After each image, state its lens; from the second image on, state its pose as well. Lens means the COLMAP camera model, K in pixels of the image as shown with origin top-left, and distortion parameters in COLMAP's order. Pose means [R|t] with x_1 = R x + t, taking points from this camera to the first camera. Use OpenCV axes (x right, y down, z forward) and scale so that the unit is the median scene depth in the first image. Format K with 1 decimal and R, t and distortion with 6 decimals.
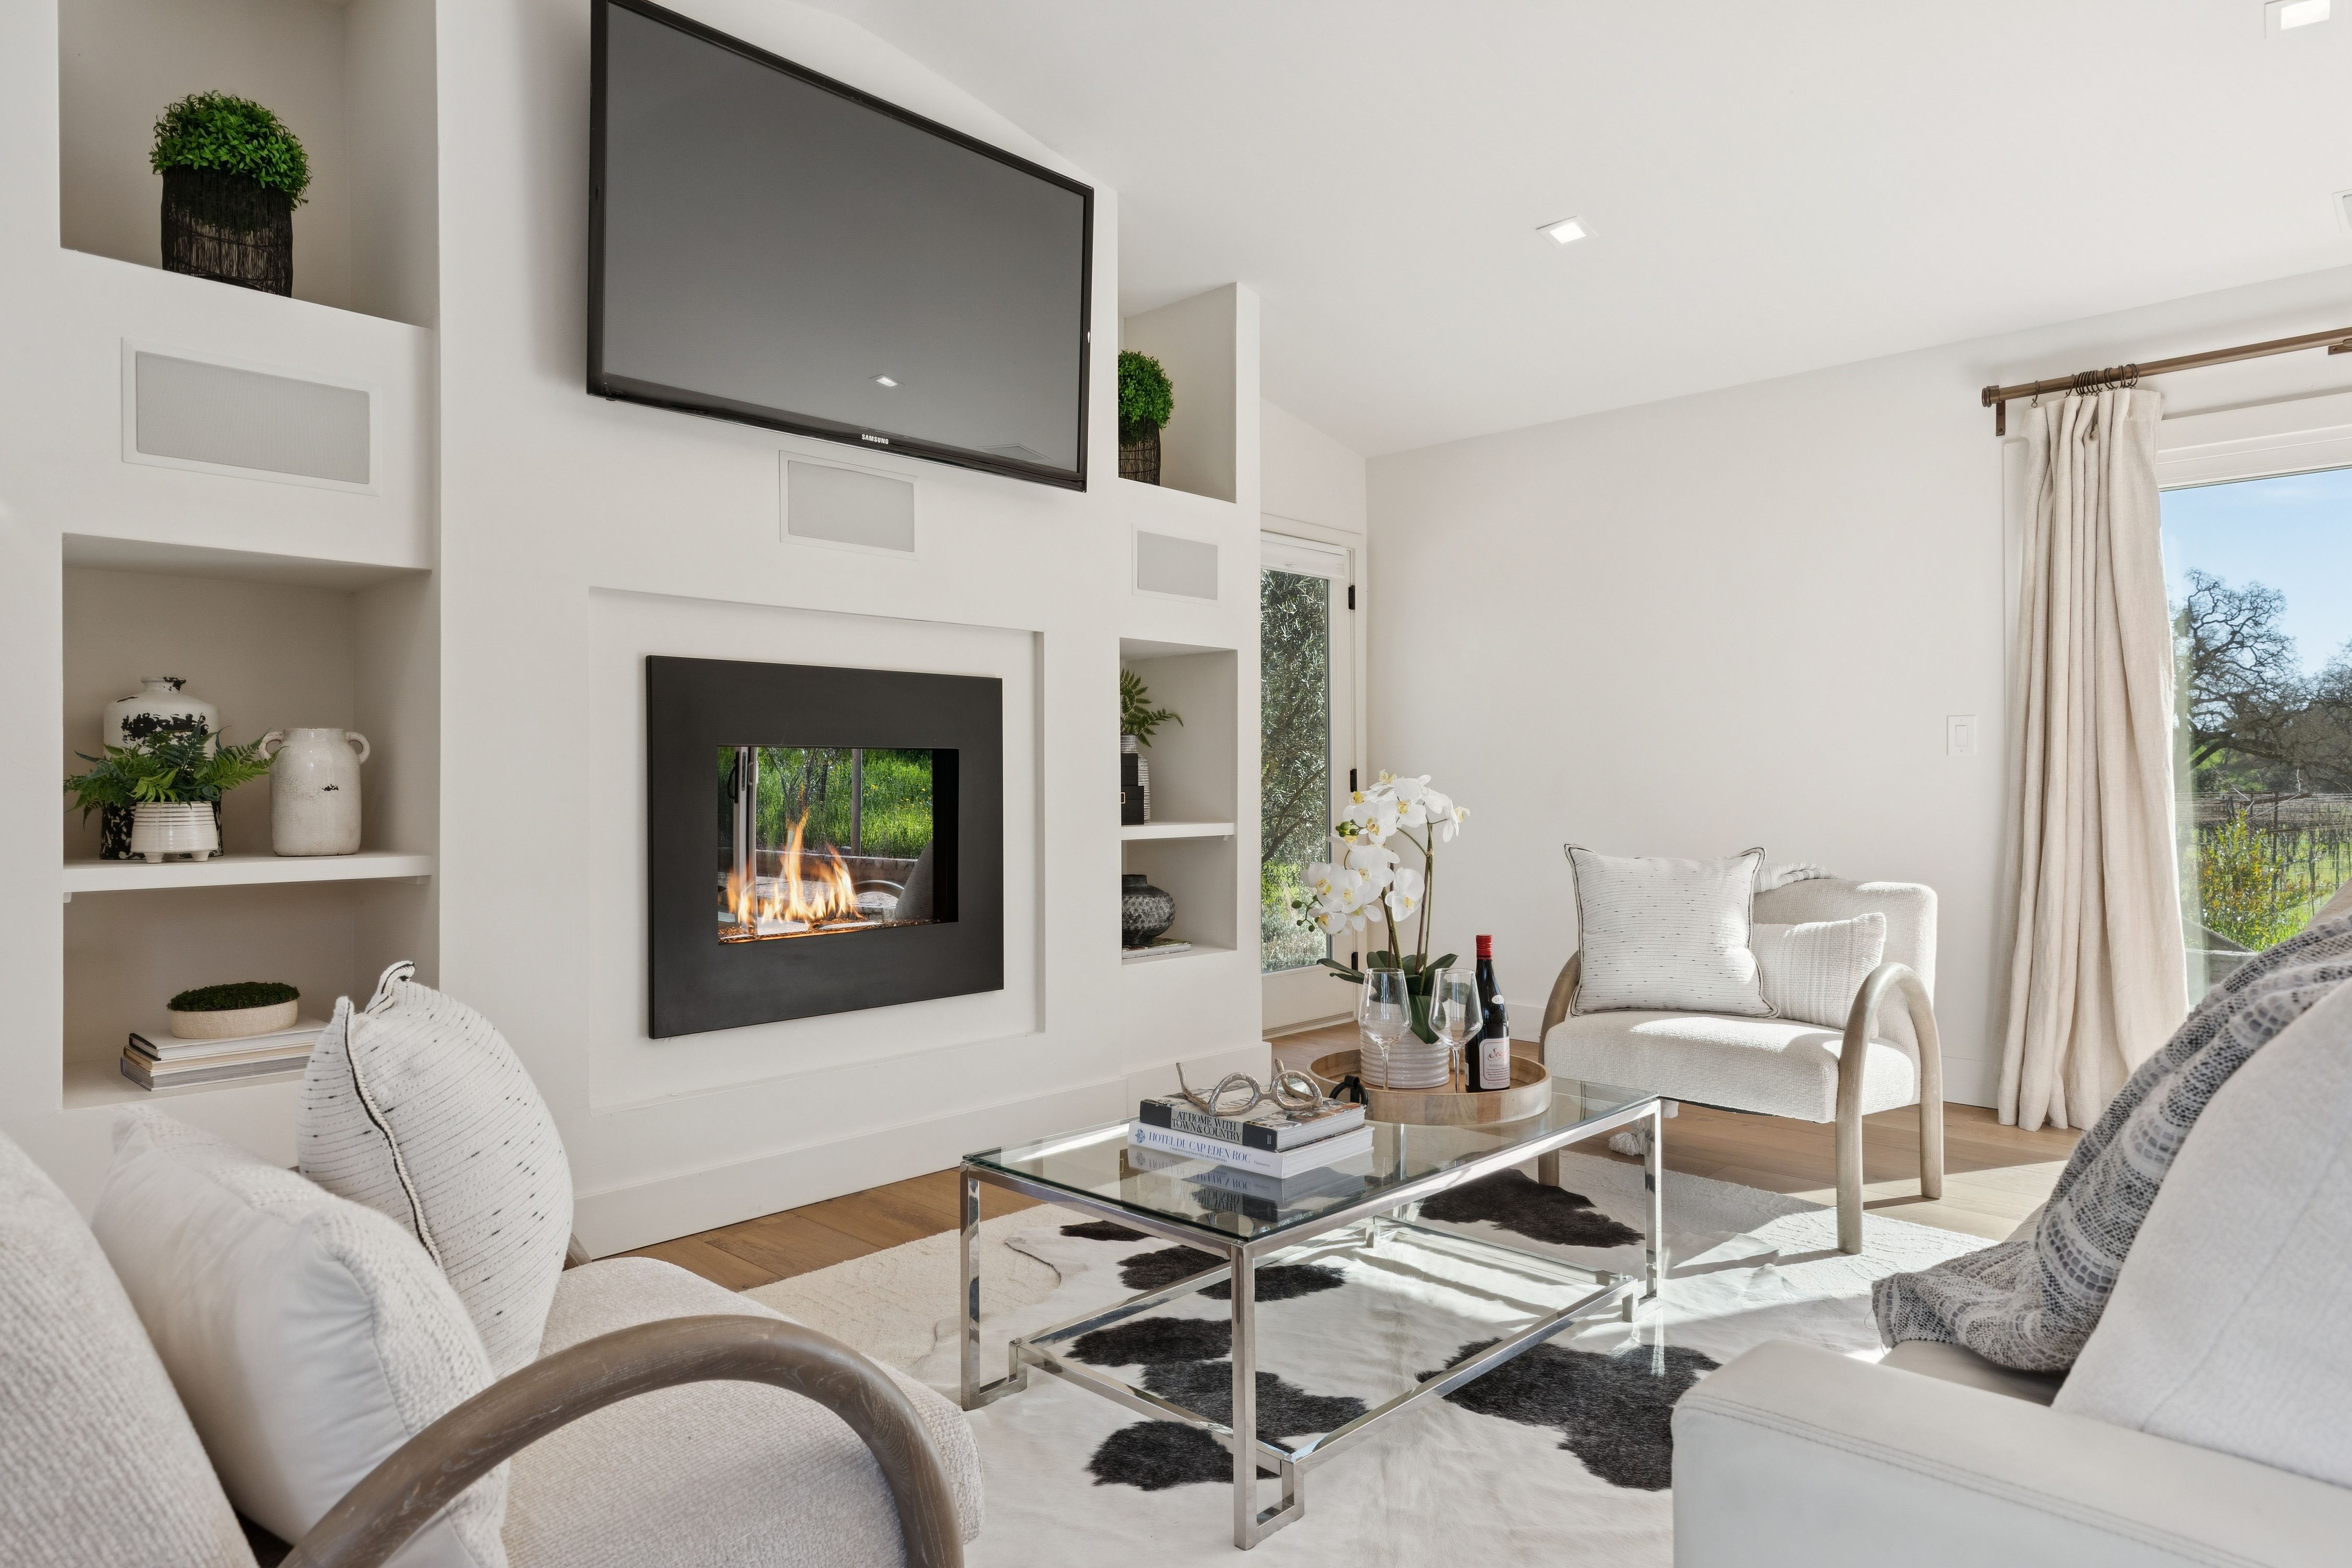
lens RADIAL K [[1393.0, 0, 1146.3], [0, 1393.0, 774.3], [0, 0, 1]] dist [0.004519, 0.000578]
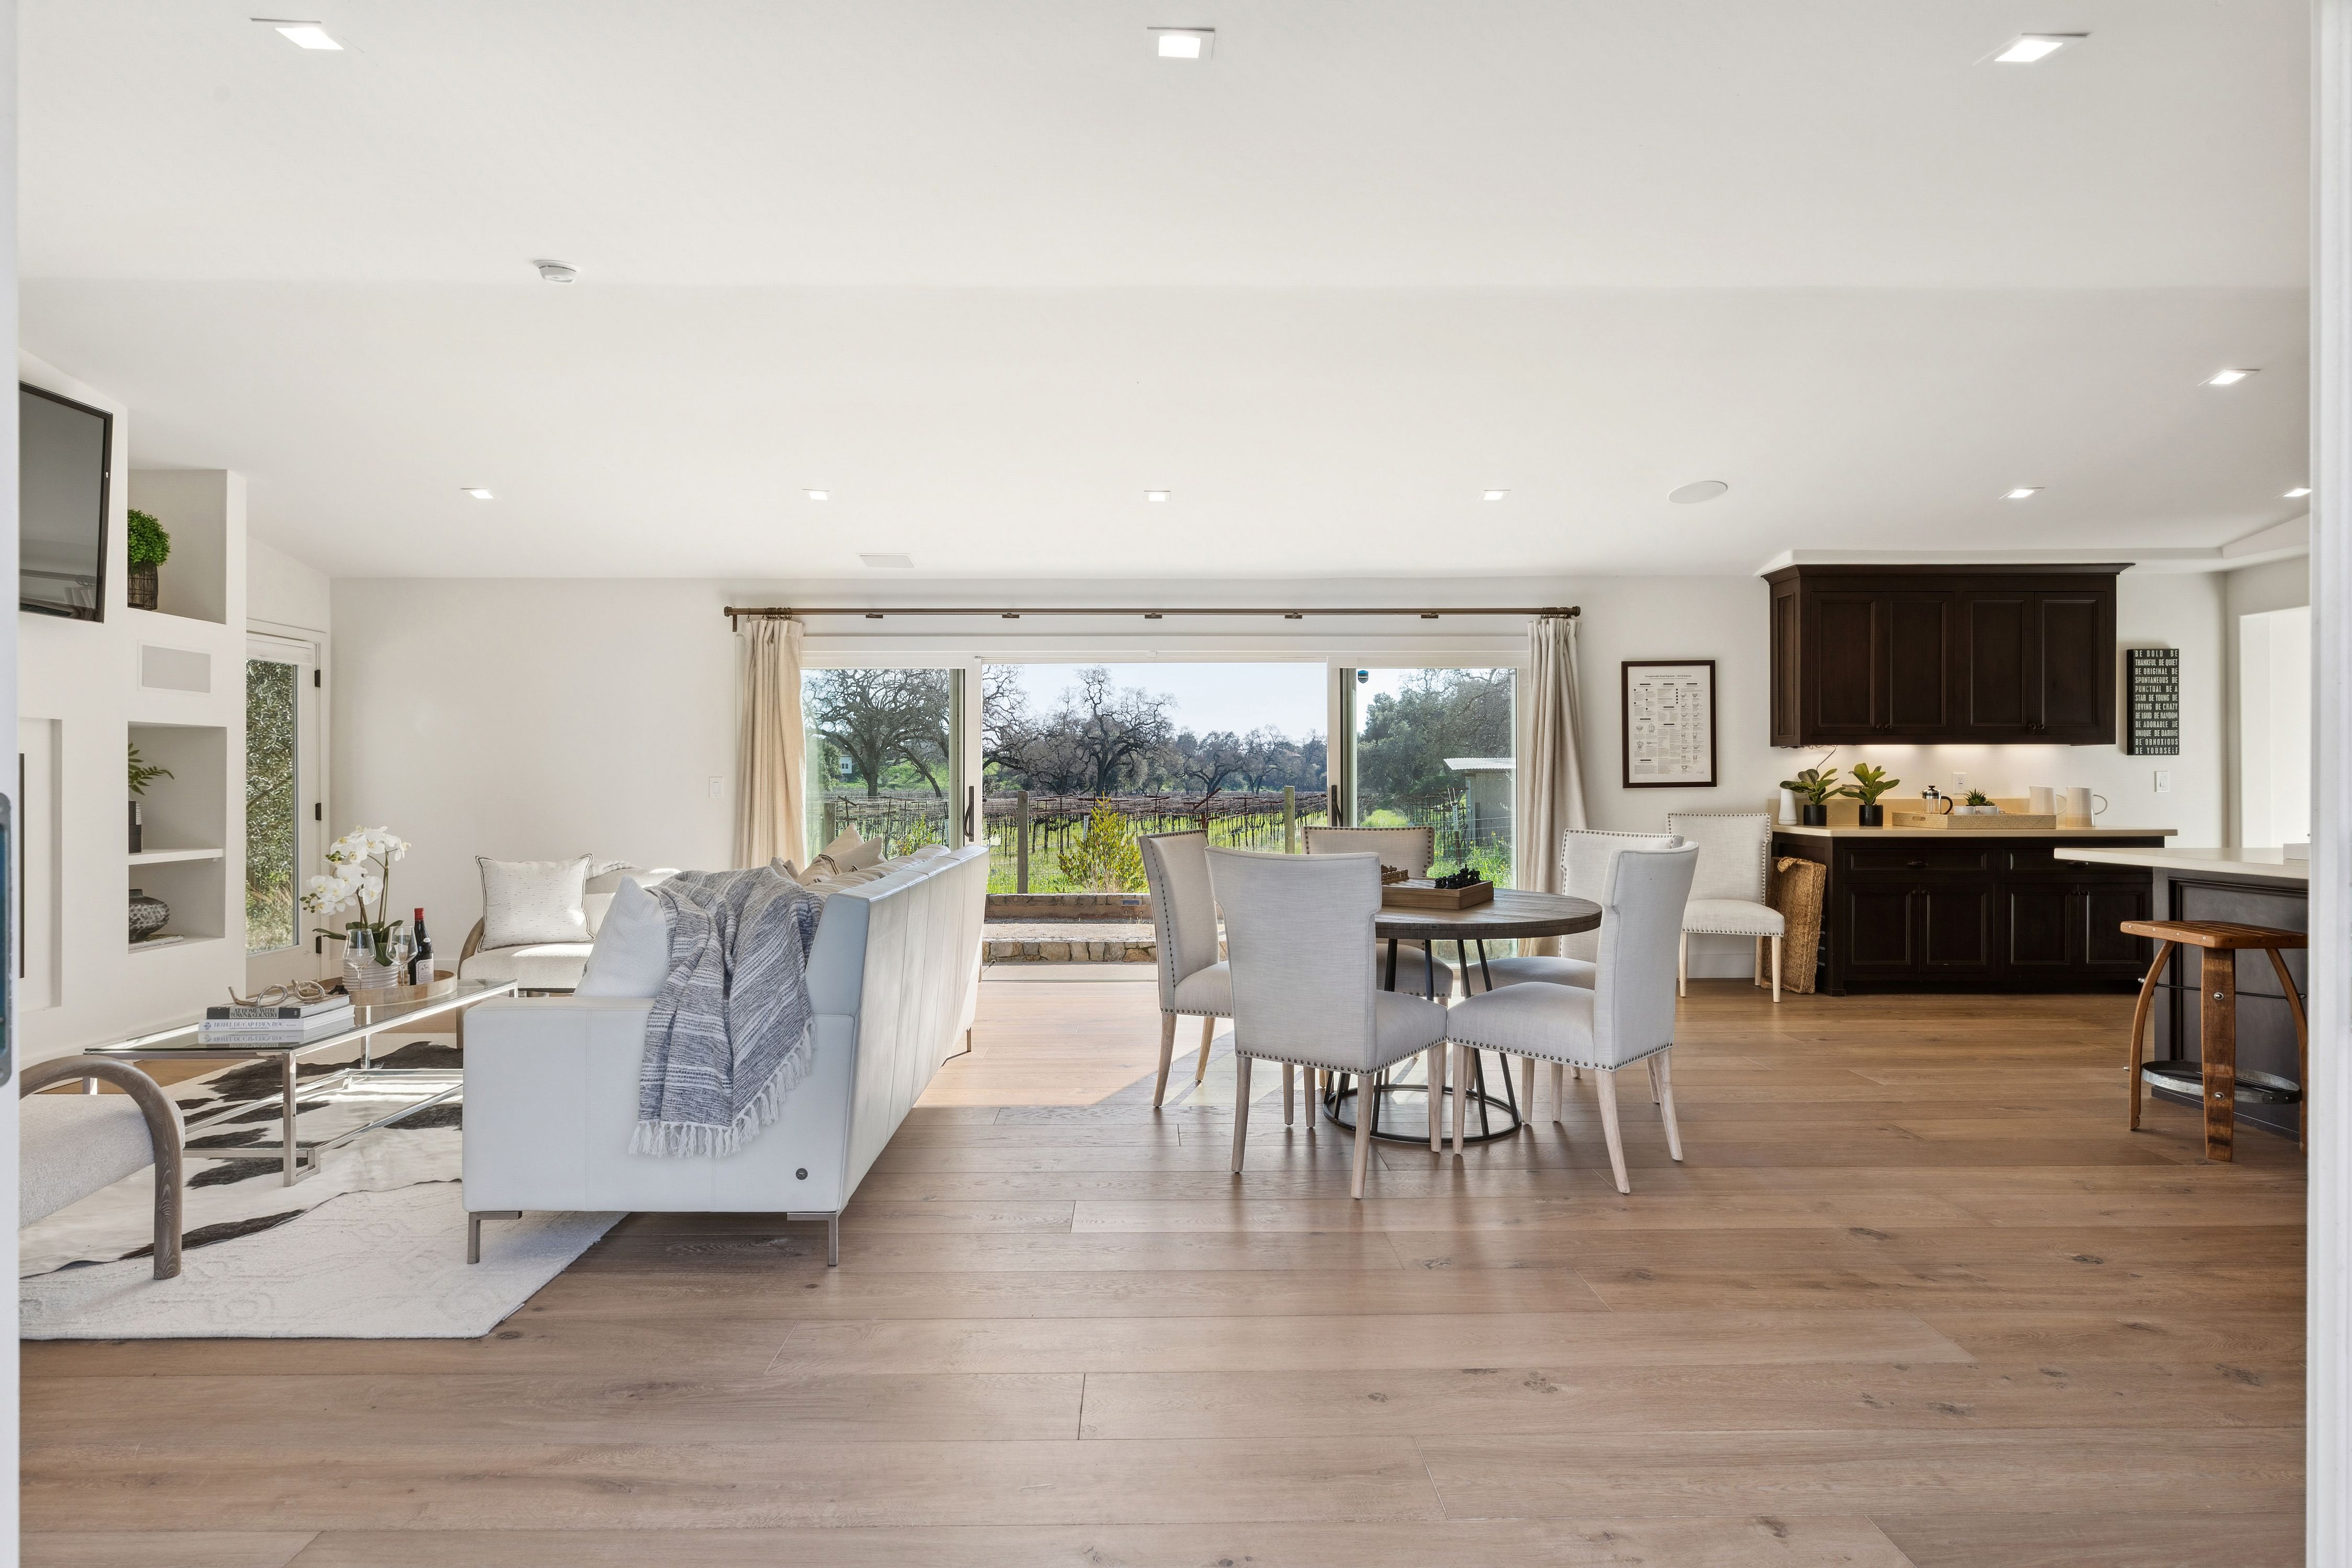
lens RADIAL K [[1182.7, 0, 1161.9], [0, 1182.7, 779.5], [0, 0, 1]] dist [0.002536, 0.000164]
pose [[0.706897, 0.003260, 0.707309, -0.178896], [-0.006027, 0.999981, 0.001415, -0.067065], [-0.707291, -0.005263, 0.706903, -0.828073]]
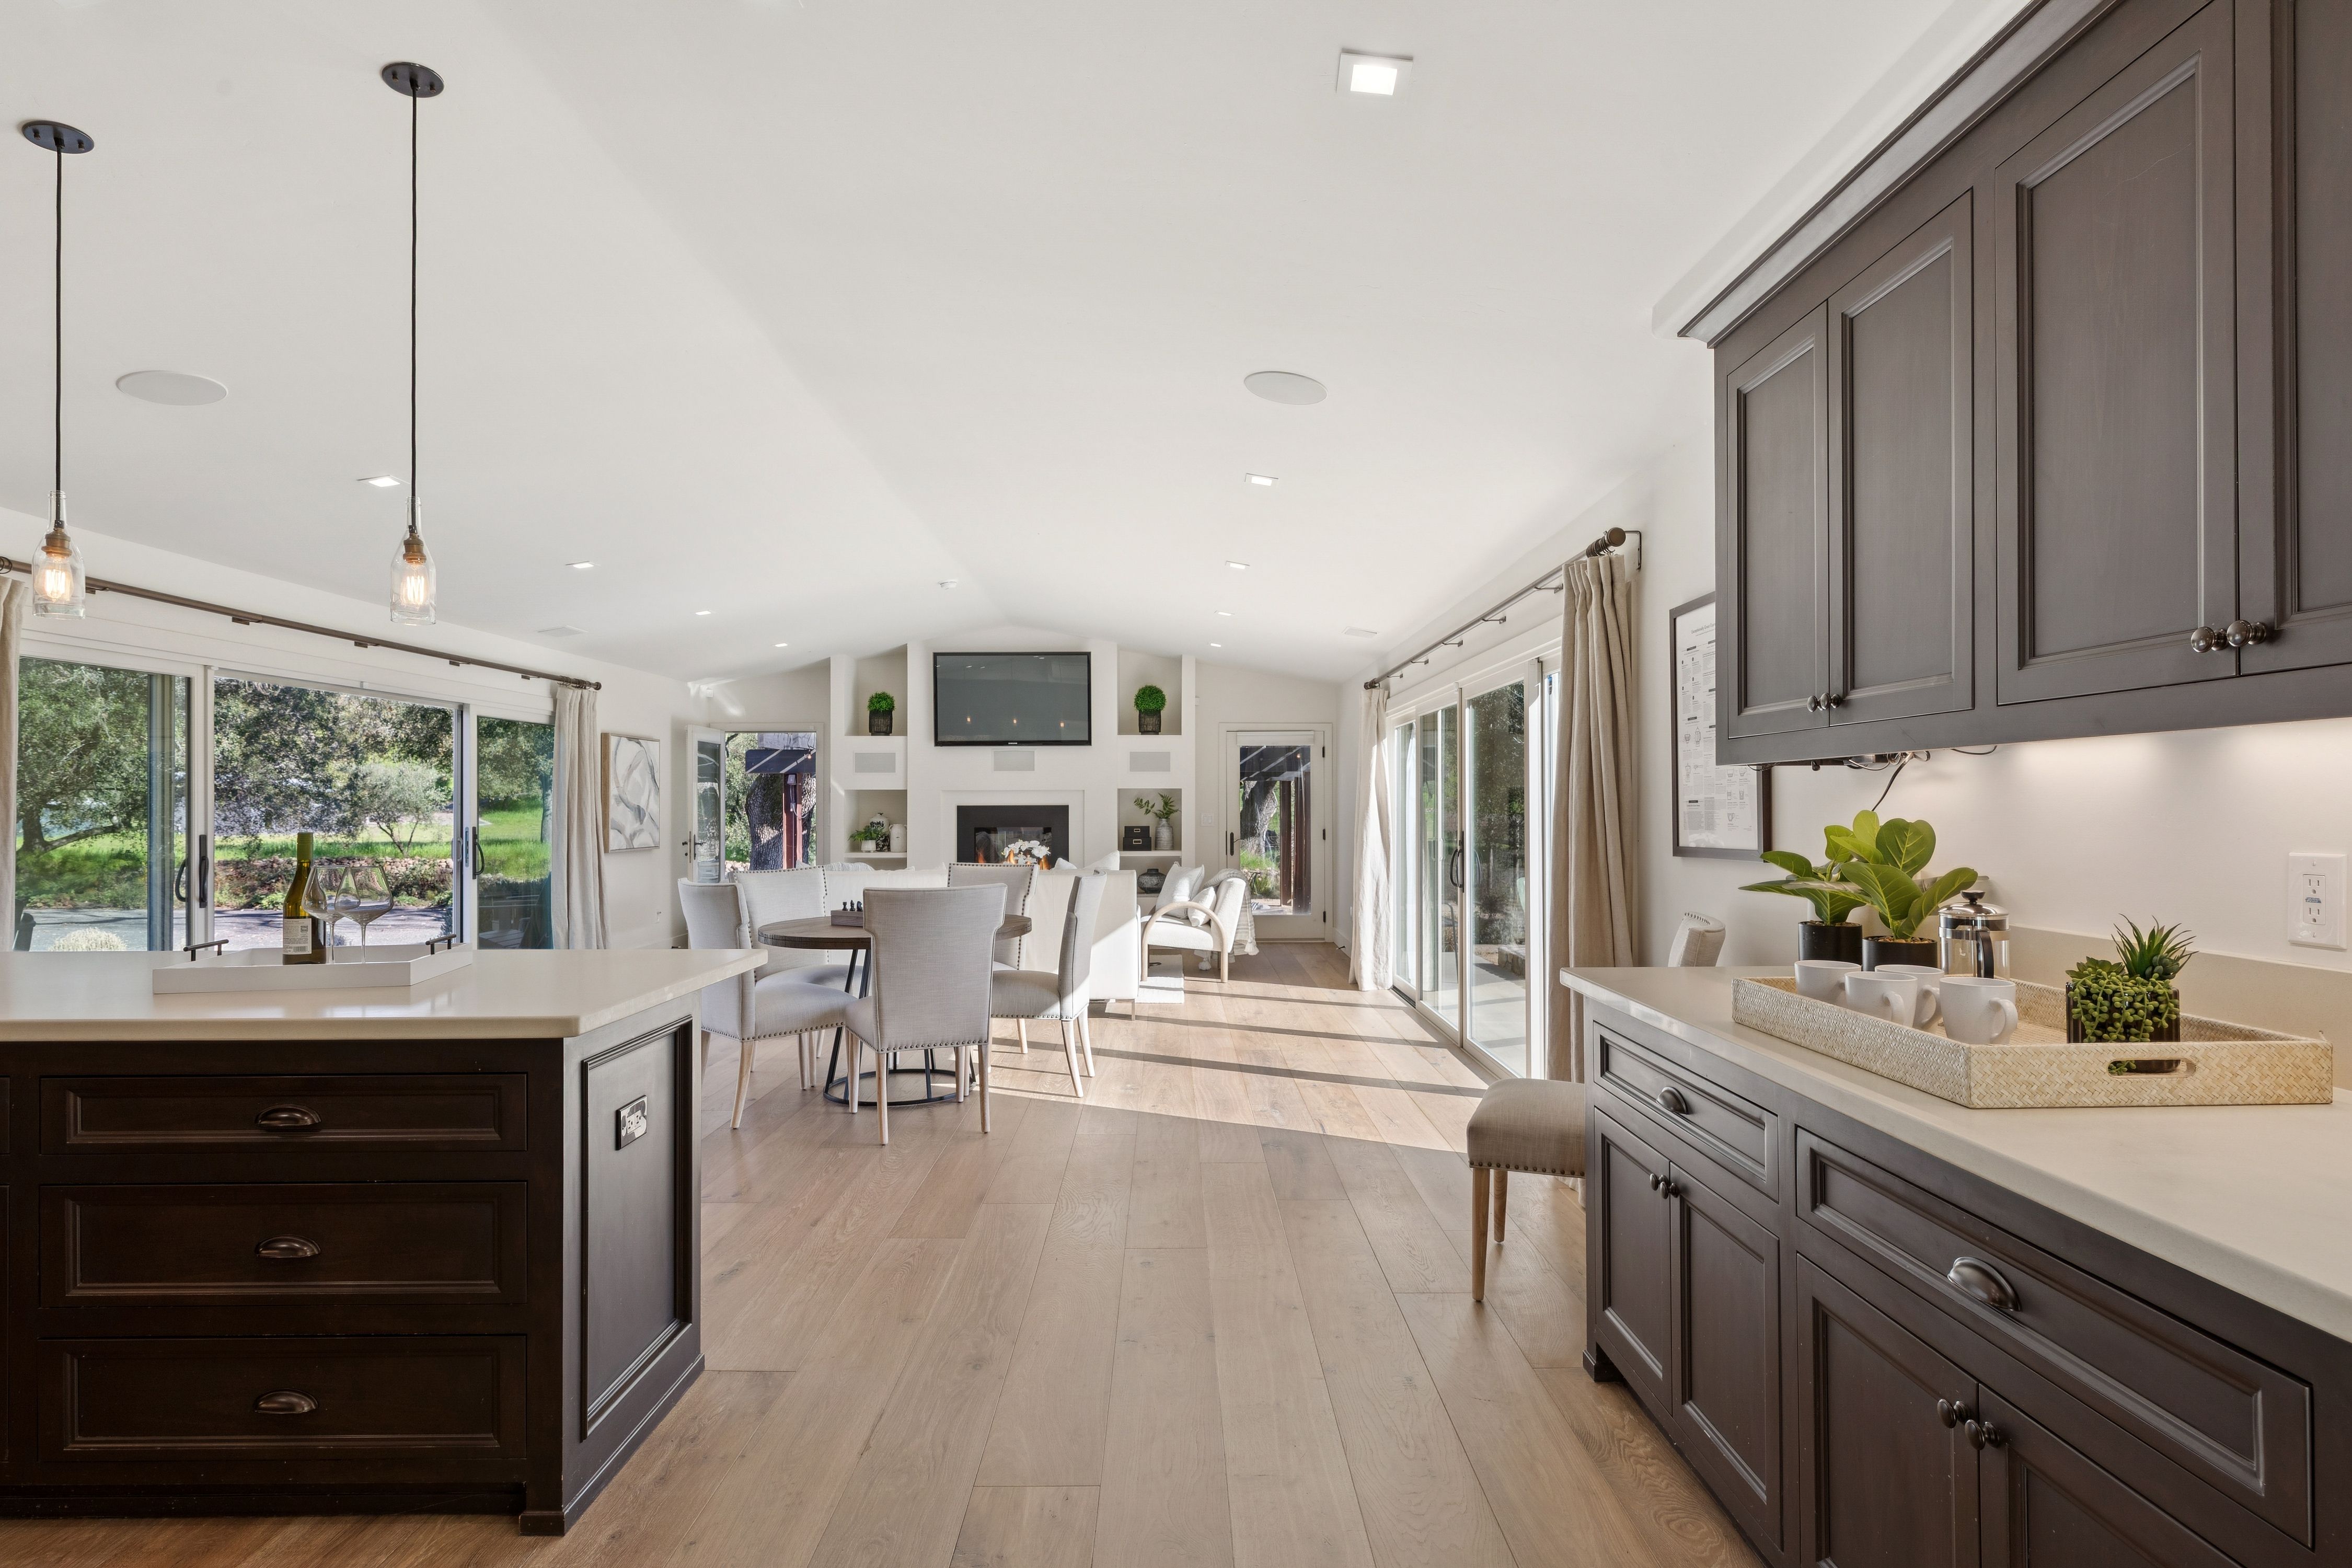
lens RADIAL K [[1208.1, 0, 1176.0], [0, 1208.1, 784.0], [0, 0, 1]] dist [0.001417, -0.000087]
pose [[0.701305, -0.008502, -0.712810, 2.687616], [0.003121, 0.999956, -0.008856, -0.118878], [0.712854, 0.003986, 0.701301, -1.047310]]
